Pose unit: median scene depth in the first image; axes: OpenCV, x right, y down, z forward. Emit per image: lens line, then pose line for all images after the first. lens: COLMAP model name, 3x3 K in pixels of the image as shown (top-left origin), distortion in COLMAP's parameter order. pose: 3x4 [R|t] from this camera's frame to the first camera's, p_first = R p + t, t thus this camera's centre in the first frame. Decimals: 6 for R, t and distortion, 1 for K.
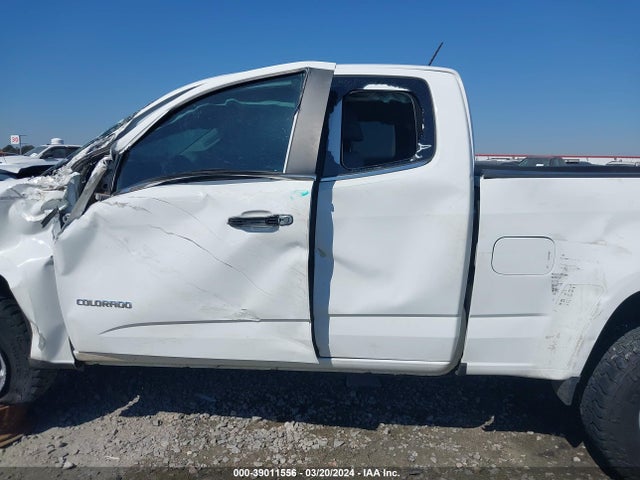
lens RADIAL K [[505.1, 0, 319.0], [0, 505.1, 244.0], [0, 0, 1]] dist [0.019591, -0.042082]
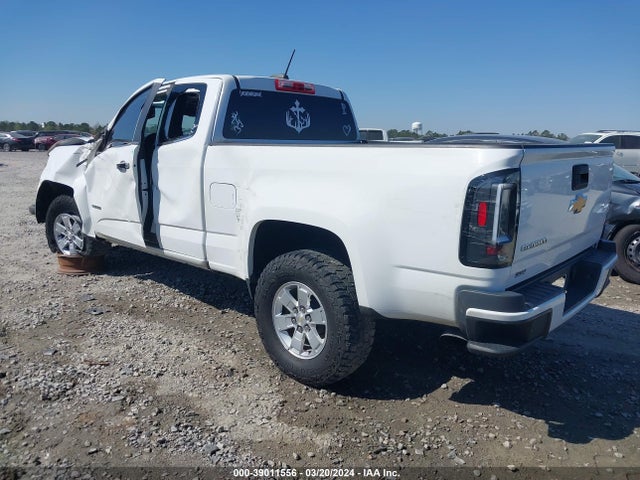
lens RADIAL K [[505.1, 0, 316.5], [0, 505.1, 258.2], [0, 0, 1]] dist [0.019591, -0.042082]
pose [[0.793877, 0.143203, -0.590976, 1.543946], [-0.107961, 0.989627, 0.094776, 0.034481], [0.598418, -0.011438, 0.801102, -0.095540]]
